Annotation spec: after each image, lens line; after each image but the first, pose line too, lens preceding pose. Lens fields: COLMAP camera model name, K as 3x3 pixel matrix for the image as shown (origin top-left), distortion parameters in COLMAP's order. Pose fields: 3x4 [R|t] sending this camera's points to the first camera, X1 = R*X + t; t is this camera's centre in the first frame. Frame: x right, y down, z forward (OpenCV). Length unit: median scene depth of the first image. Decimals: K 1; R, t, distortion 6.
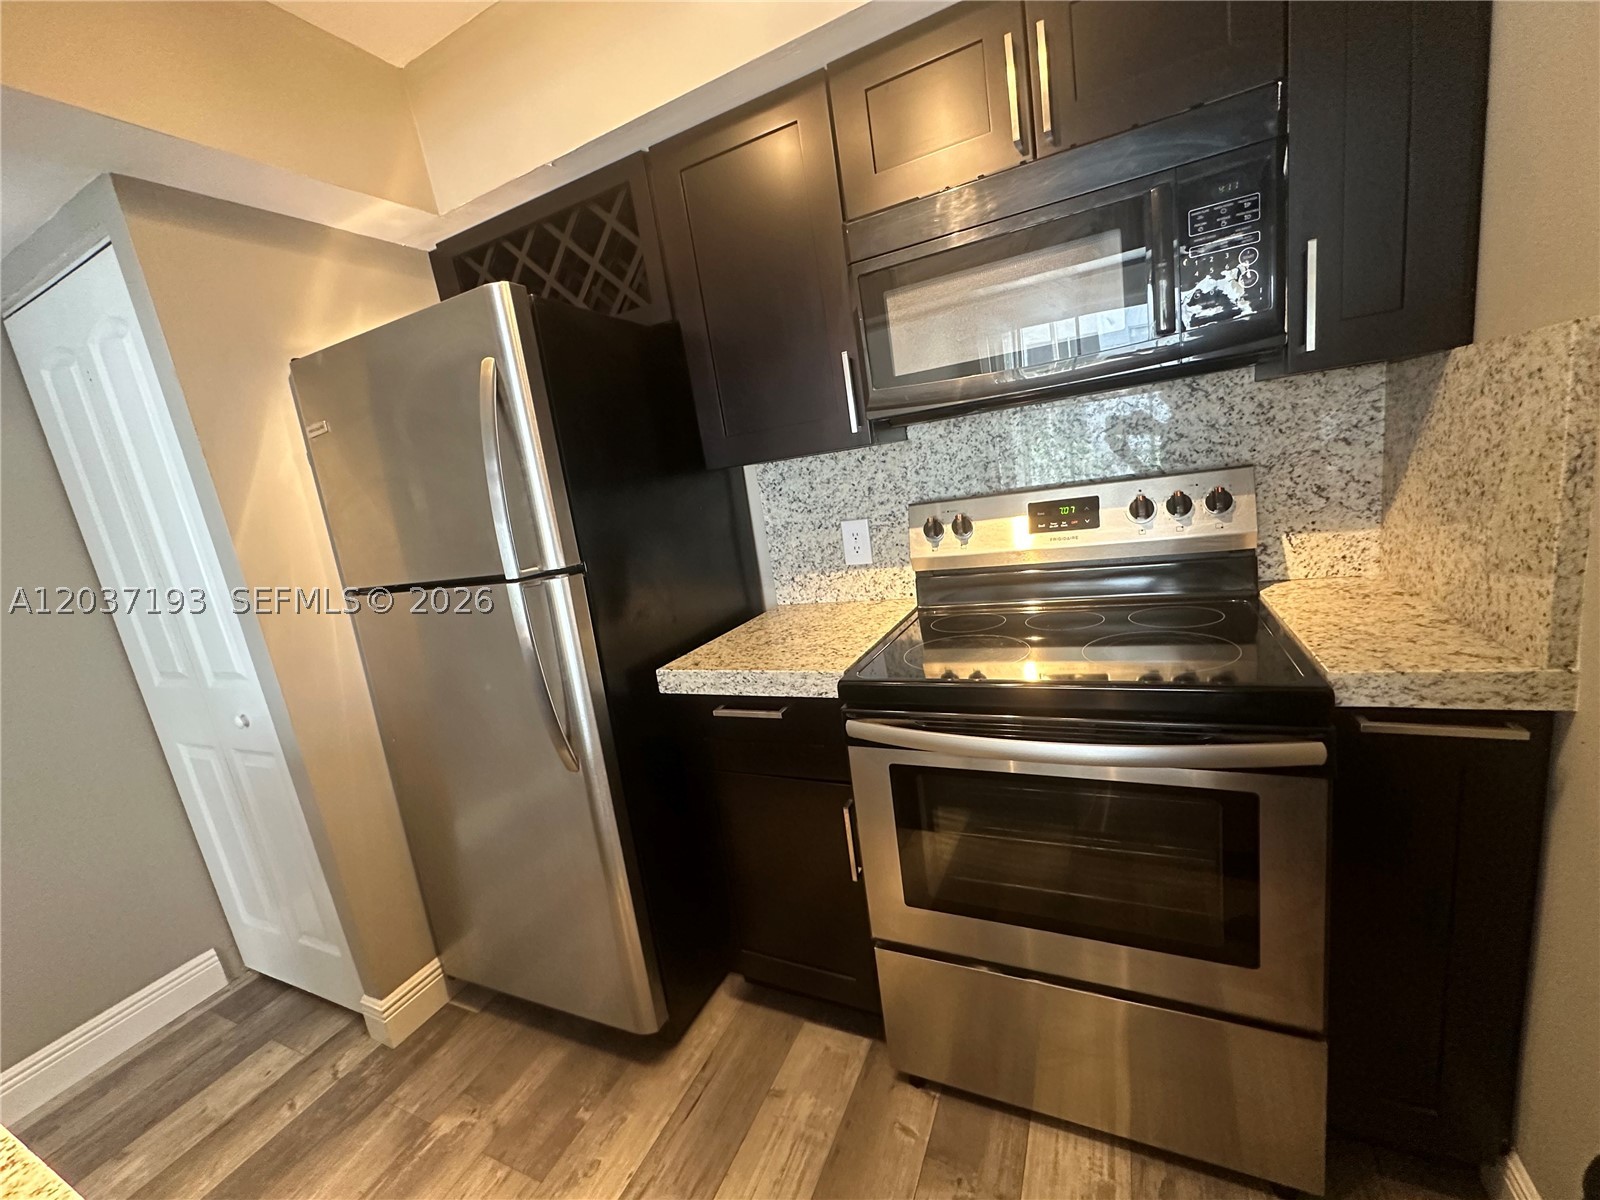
lens RADIAL K [[645.4, 0, 801.4], [0, 645.4, 601.3], [0, 0, 1]] dist [-0.005016, 0.001490]
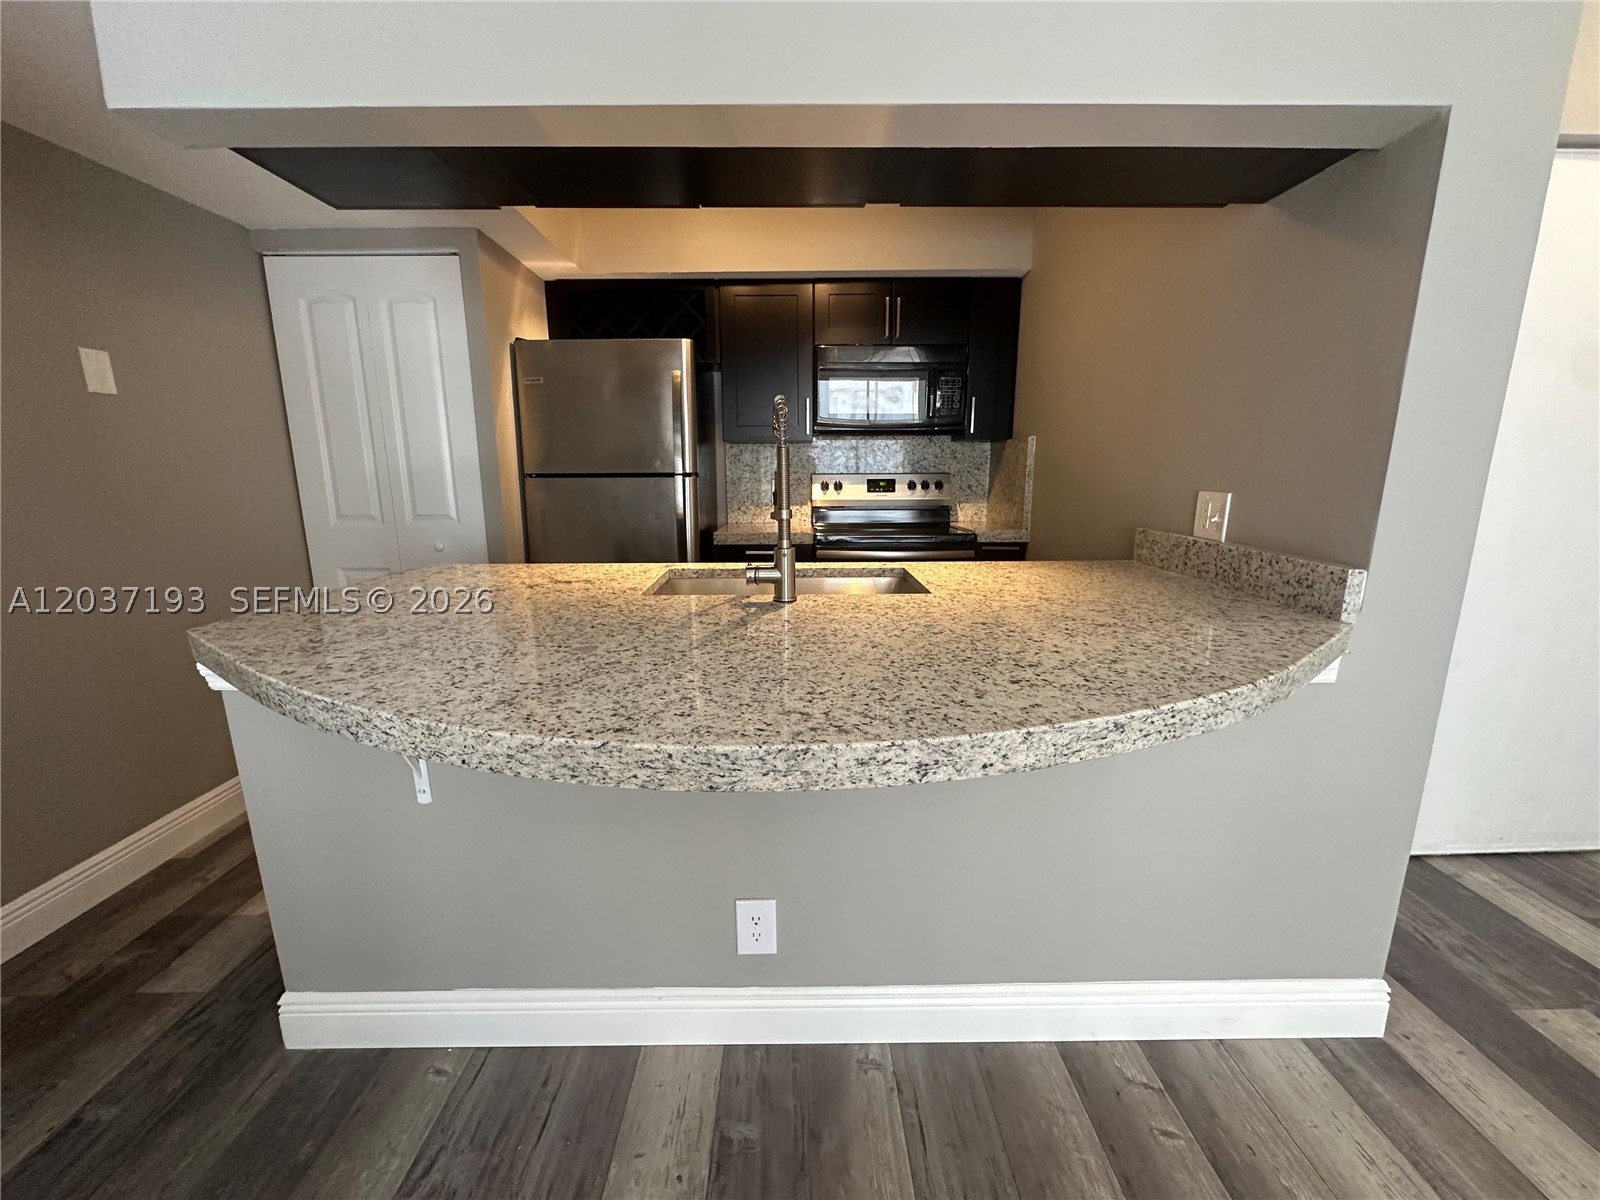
lens RADIAL K [[645.4, 0, 800.8], [0, 645.4, 600.6], [0, 0, 1]] dist [-0.005016, 0.001490]
pose [[0.895328, 0.058046, 0.441609, -0.830014], [-0.044528, 0.998170, -0.040924, 0.376997], [-0.443176, 0.016976, 0.896274, -0.914233]]
